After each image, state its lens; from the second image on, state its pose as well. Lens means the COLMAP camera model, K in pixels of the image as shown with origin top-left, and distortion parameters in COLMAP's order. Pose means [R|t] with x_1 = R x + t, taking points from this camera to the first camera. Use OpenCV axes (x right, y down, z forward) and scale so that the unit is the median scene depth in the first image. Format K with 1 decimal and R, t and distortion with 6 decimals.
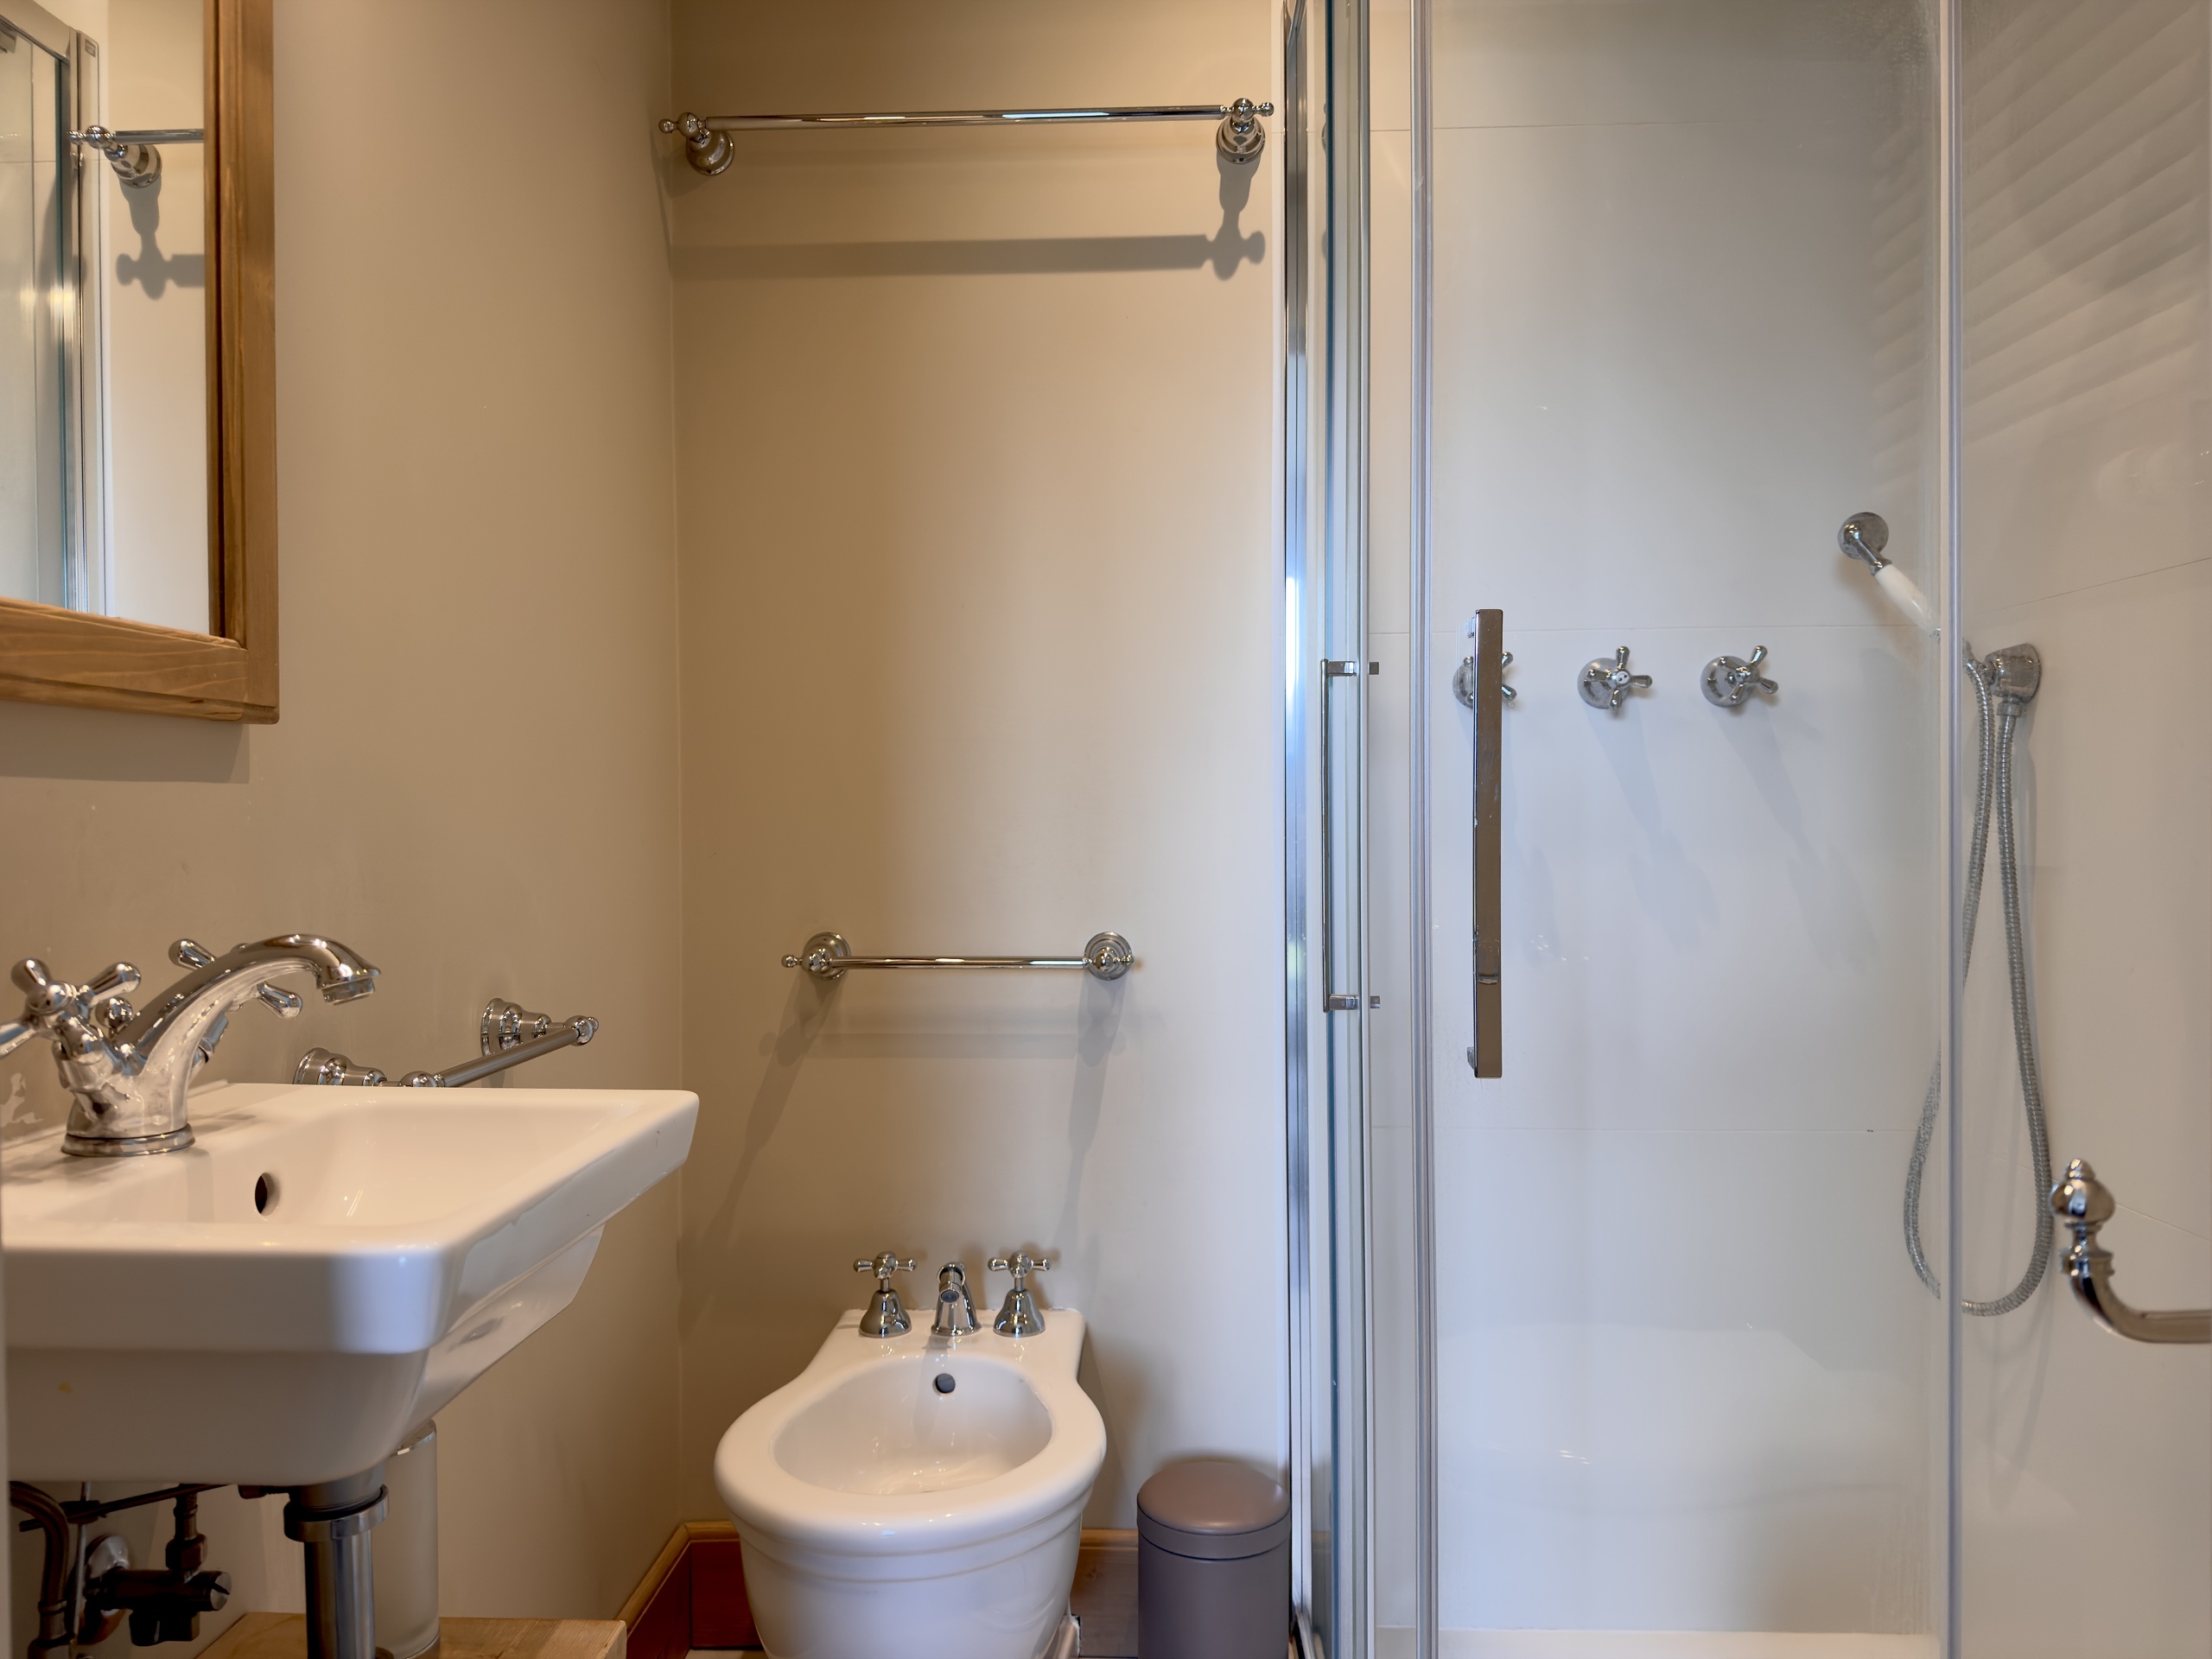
lens RADIAL K [[1559.7, 0, 1091.8], [0, 1559.7, 825.7], [0, 0, 1]] dist [0.087281, -0.112253]
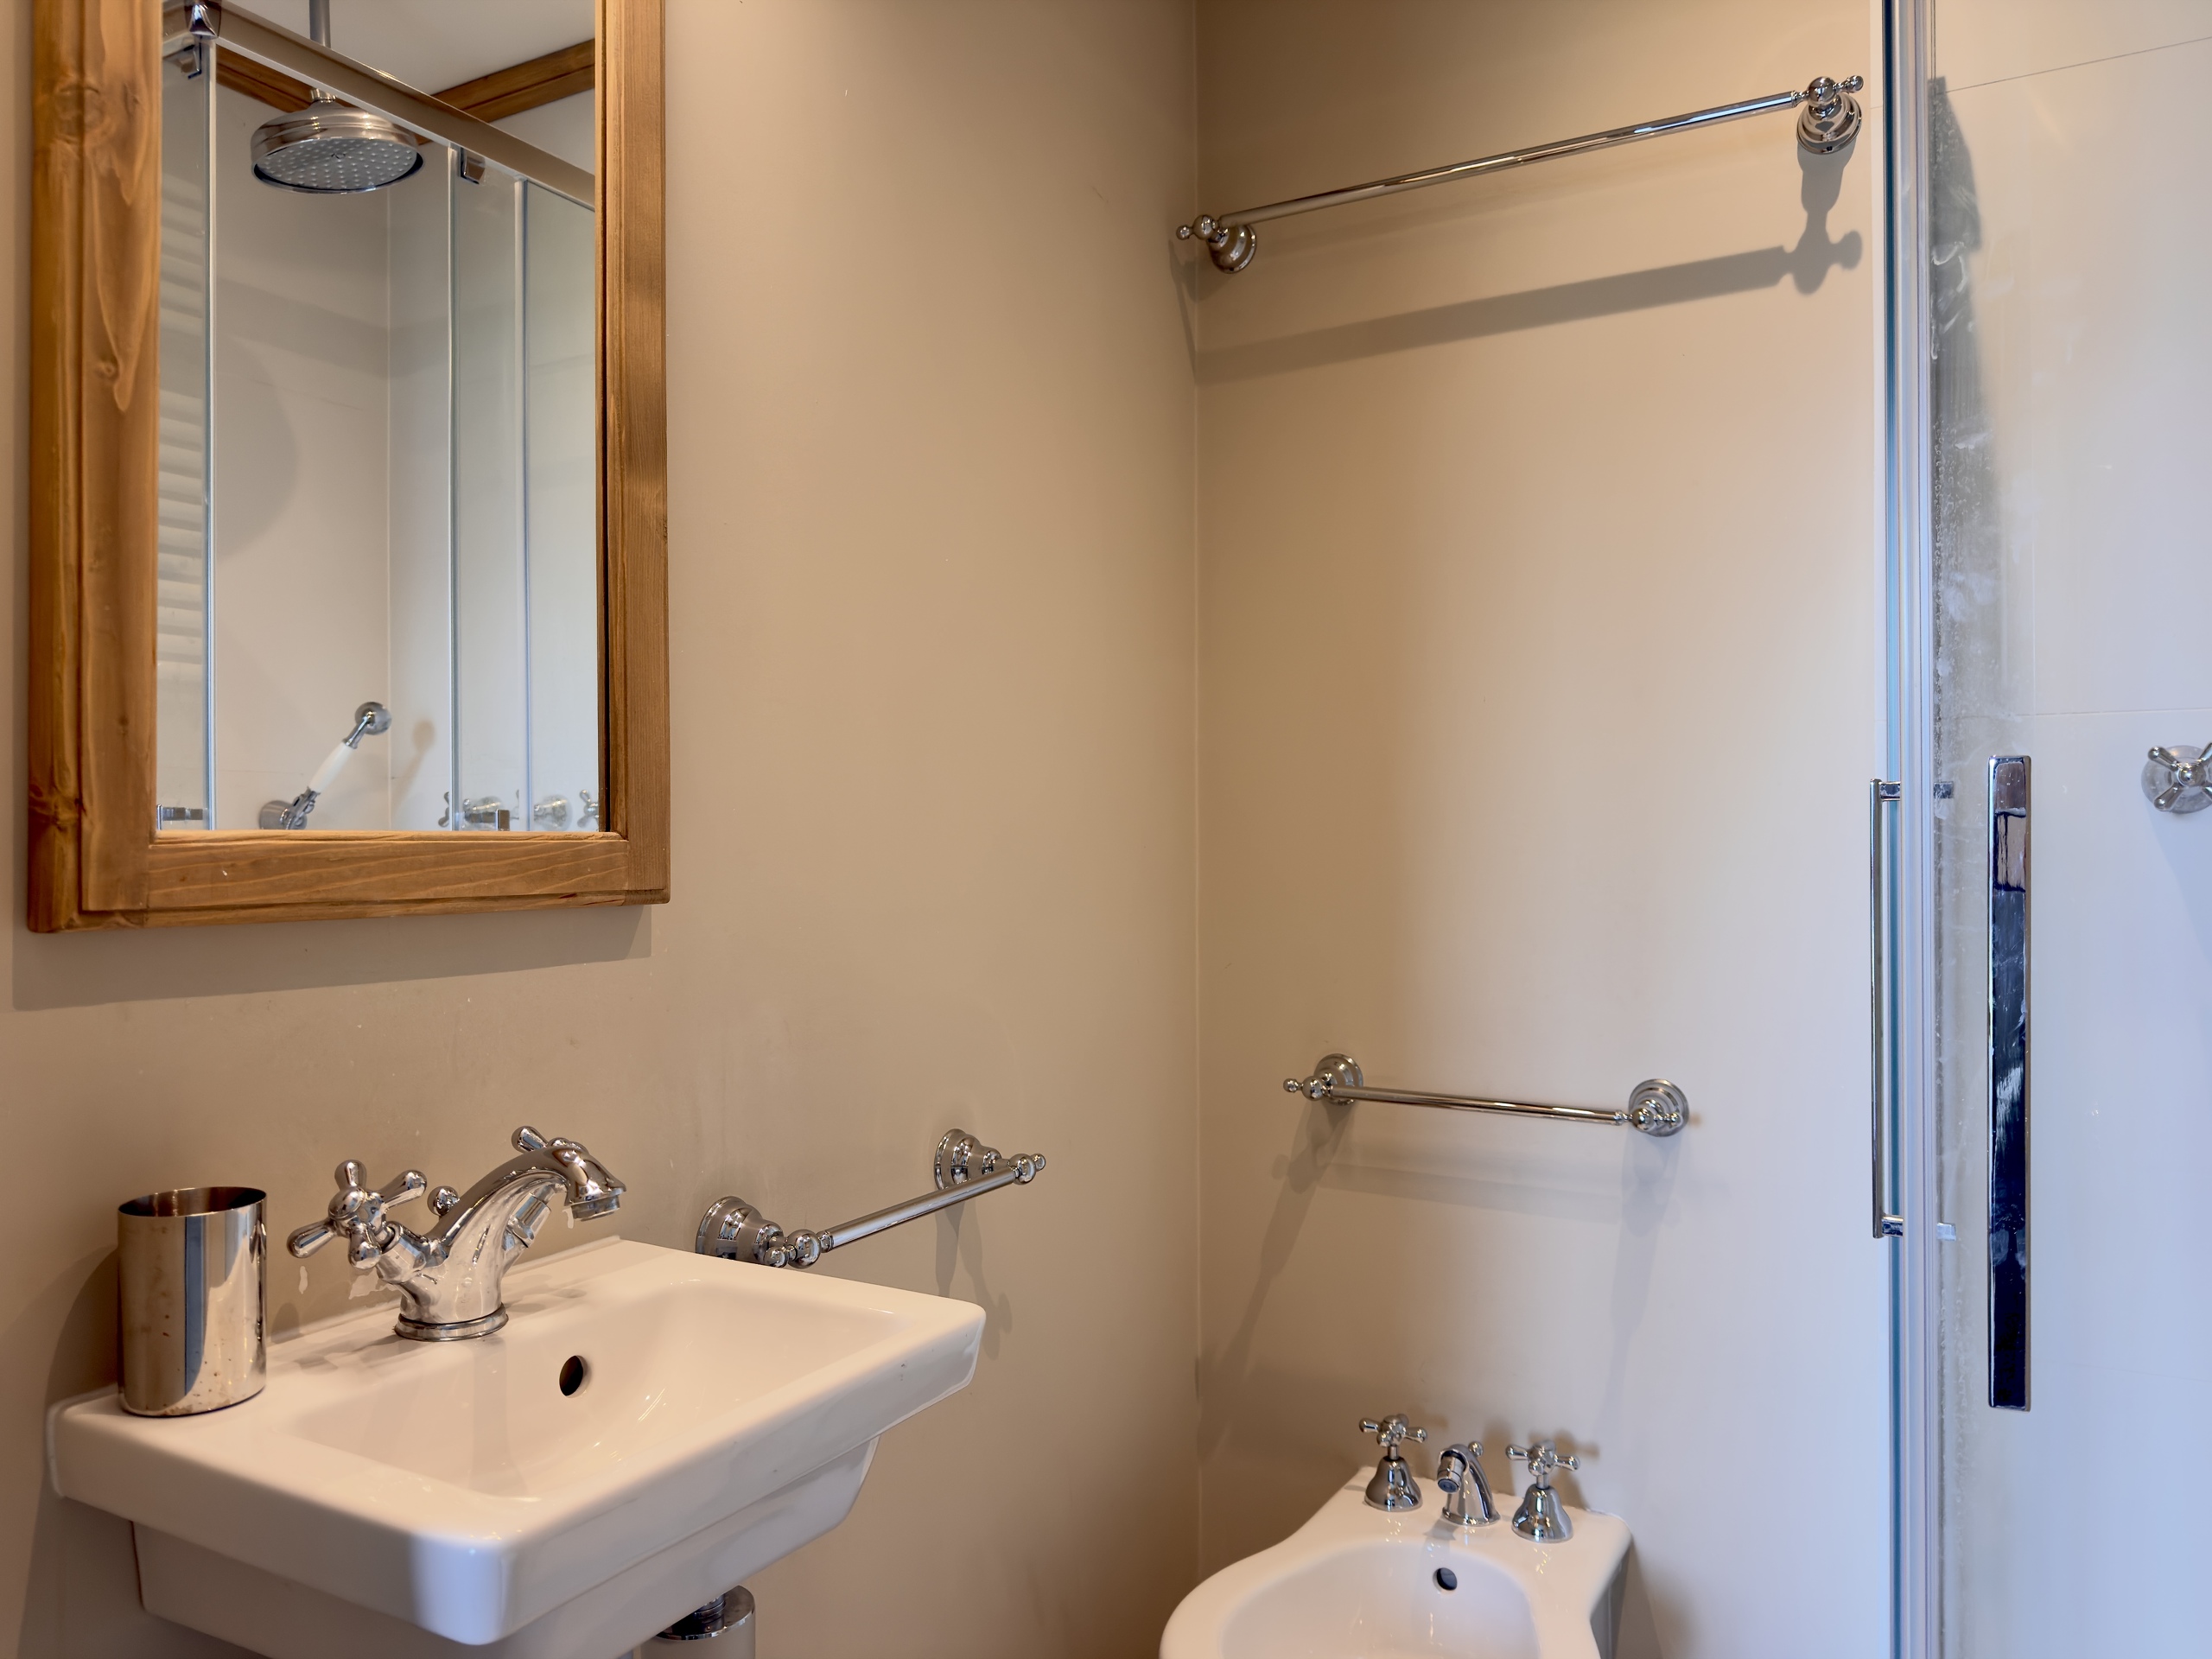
lens RADIAL K [[1559.7, 0, 1095.0], [0, 1559.7, 833.3], [0, 0, 1]] dist [0.087281, -0.112253]
pose [[0.895836, -0.000368, -0.444384, 0.129804], [-0.004484, 0.999941, -0.009866, -0.060899], [0.444362, 0.010831, 0.895782, 0.104032]]
